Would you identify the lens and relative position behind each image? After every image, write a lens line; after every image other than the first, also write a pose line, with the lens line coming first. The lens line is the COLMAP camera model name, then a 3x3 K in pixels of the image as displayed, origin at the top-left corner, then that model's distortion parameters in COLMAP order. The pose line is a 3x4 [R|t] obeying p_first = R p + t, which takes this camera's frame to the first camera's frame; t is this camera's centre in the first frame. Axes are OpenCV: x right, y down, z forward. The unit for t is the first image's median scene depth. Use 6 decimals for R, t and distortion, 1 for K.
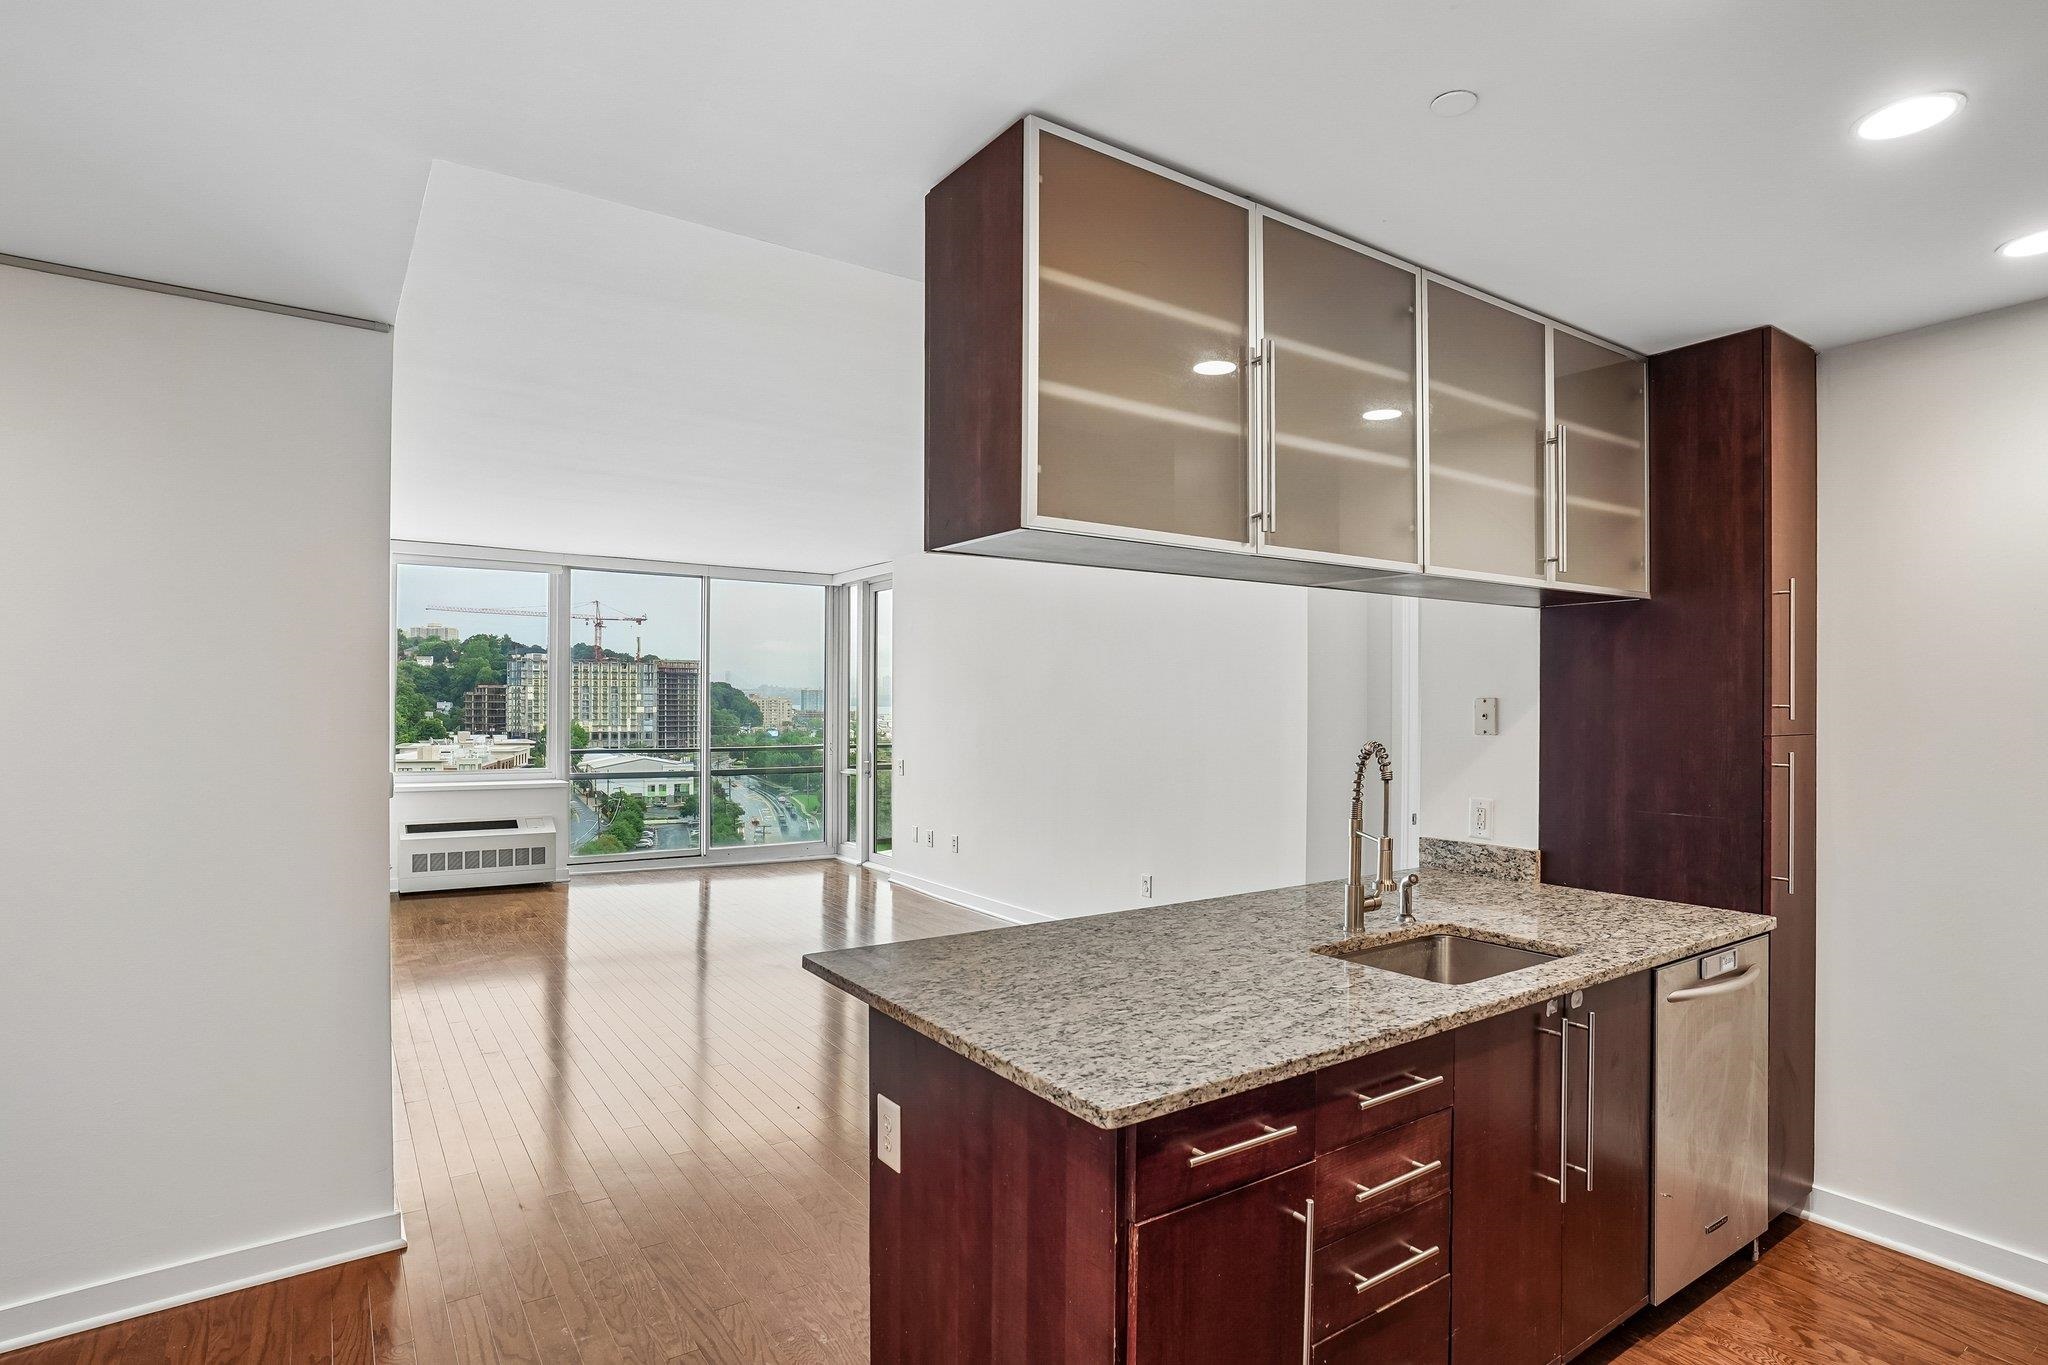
lens RADIAL K [[1021.9, 0, 1036.8], [0, 1021.9, 715.5], [0, 0, 1]] dist [-0.052704, 0.000706]
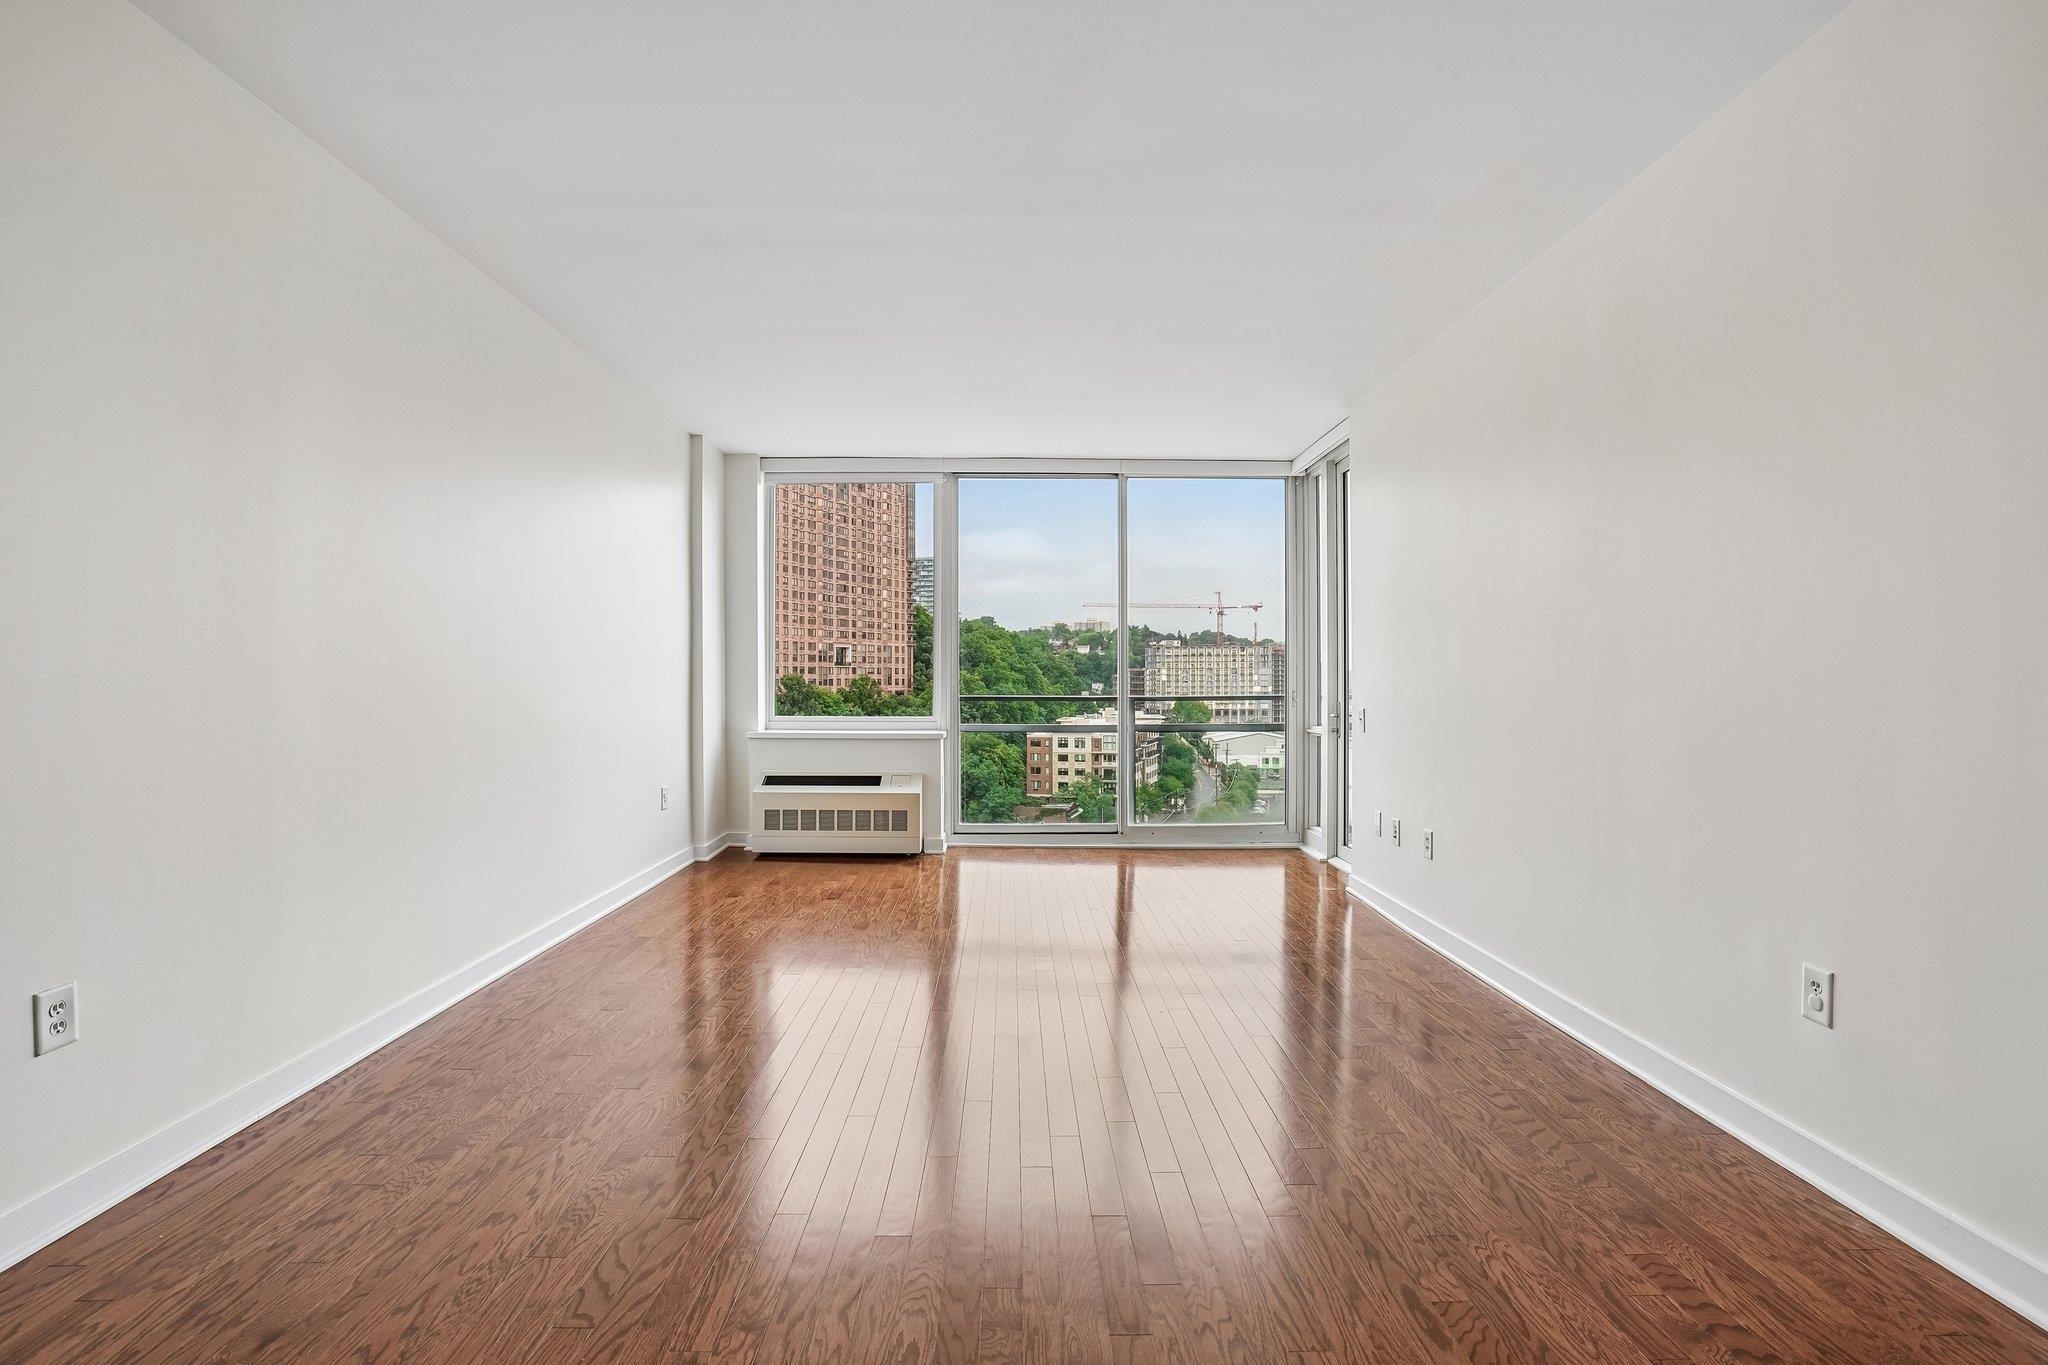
lens RADIAL K [[976.1, 0, 1041.6], [0, 976.1, 695.5], [0, 0, 1]] dist [-0.069145, 0.027723]
pose [[0.833245, -0.002044, -0.552900, 0.103210], [0.002826, 0.999996, 0.000563, 0.090310], [0.552896, -0.002031, 0.833248, 0.979652]]
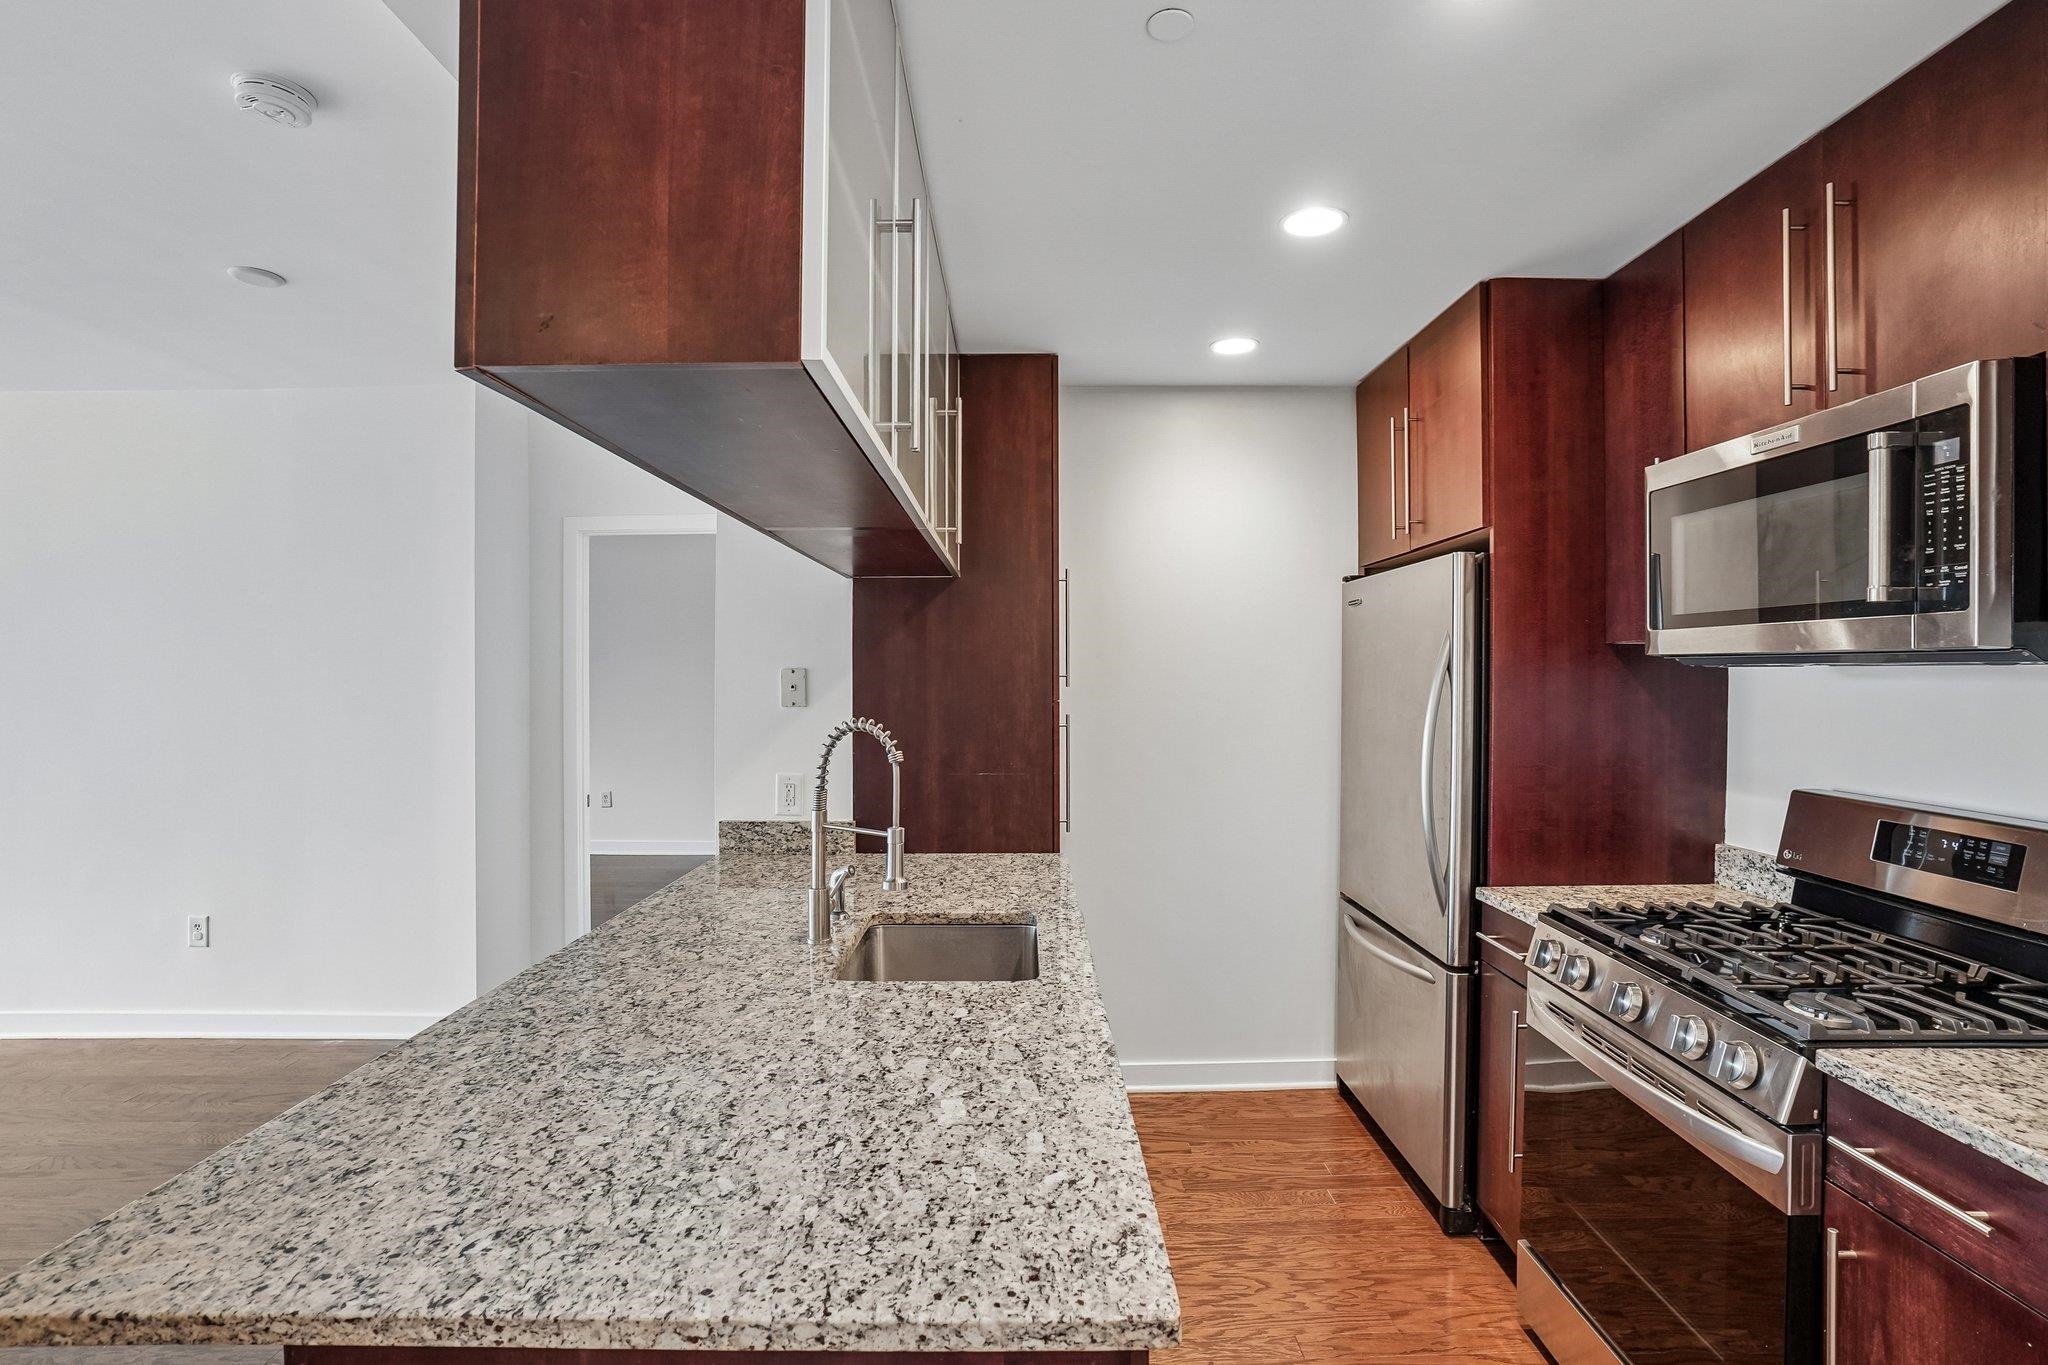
lens RADIAL K [[976.1, 0, 998.9], [0, 976.1, 680.0], [0, 0, 1]] dist [-0.069145, 0.027723]
pose [[0.578700, -0.005965, 0.815519, -0.195955], [0.011346, 0.999935, -0.000737, -0.003685], [-0.815462, 0.009680, 0.578730, 0.305168]]
